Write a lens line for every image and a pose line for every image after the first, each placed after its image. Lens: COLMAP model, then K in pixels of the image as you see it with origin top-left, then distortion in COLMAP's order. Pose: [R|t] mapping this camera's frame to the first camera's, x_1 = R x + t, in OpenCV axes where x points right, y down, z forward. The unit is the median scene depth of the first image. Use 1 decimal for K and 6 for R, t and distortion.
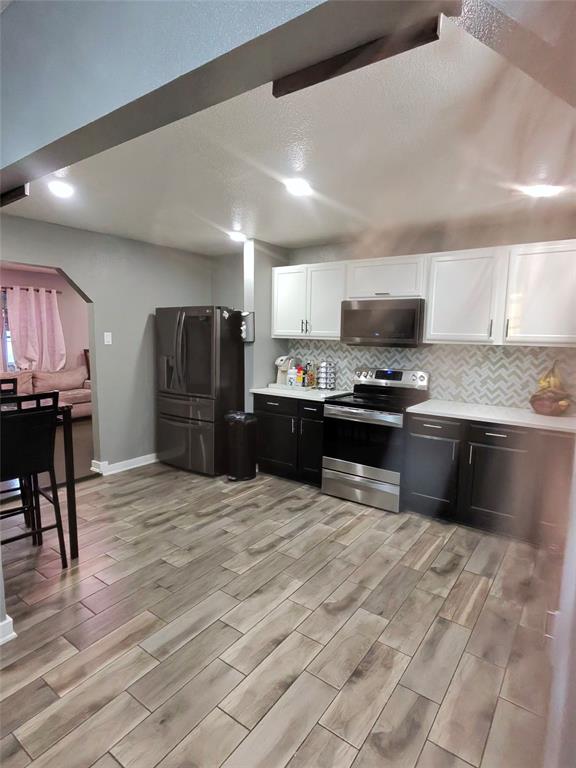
lens RADIAL K [[422.1, 0, 292.9], [0, 422.1, 383.9], [0, 0, 1]] dist [-0.003113, -0.000877]
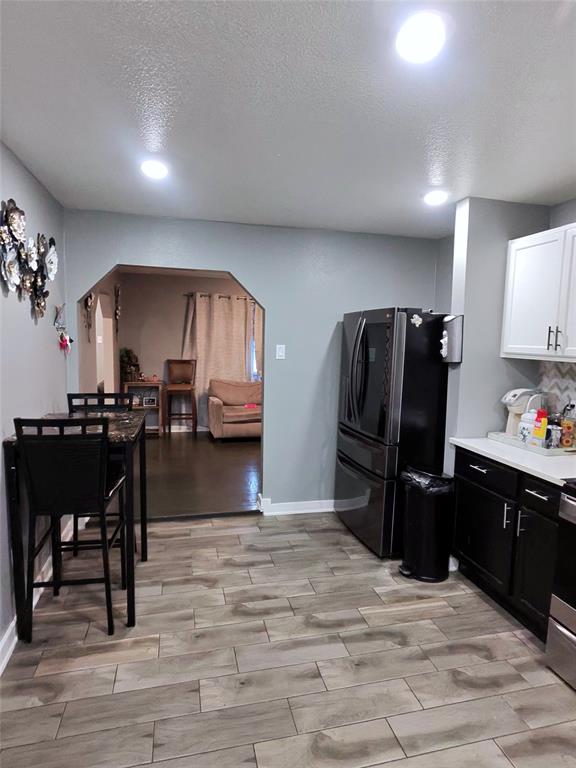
lens RADIAL K [[452.9, 0, 291.4], [0, 452.9, 382.2], [0, 0, 1]] dist [0.002800, -0.000442]
pose [[0.761492, 0.068372, -0.644558, 0.173865], [-0.093201, 0.995637, -0.004496, -0.052057], [0.641438, 0.063497, 0.764542, 0.382235]]
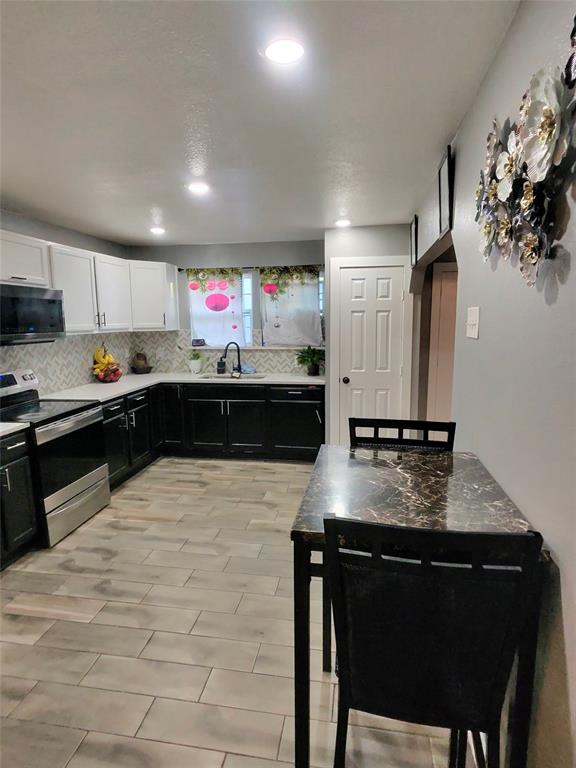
lens RADIAL K [[422.1, 0, 292.9], [0, 422.1, 383.9], [0, 0, 1]] dist [-0.003113, -0.000877]
pose [[-0.447184, -0.150120, 0.881754, -0.763384], [0.113029, 0.968428, 0.222199, -0.140383], [-0.887272, 0.199028, -0.416097, 0.922449]]
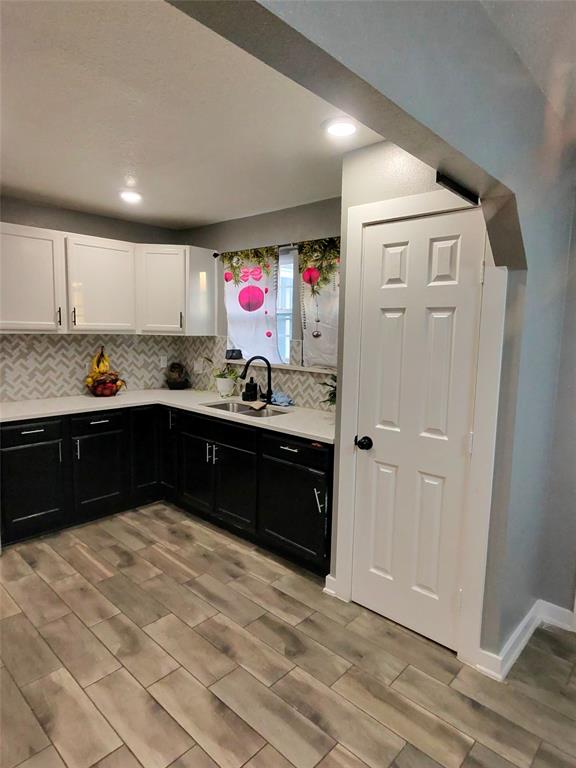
lens RADIAL K [[452.9, 0, 291.4], [0, 452.9, 382.2], [0, 0, 1]] dist [0.002800, -0.000442]
pose [[0.122136, -0.131827, 0.983720, -0.435045], [0.102603, 0.987507, 0.119596, -0.047829], [-0.987196, 0.086326, 0.134136, 0.317370]]
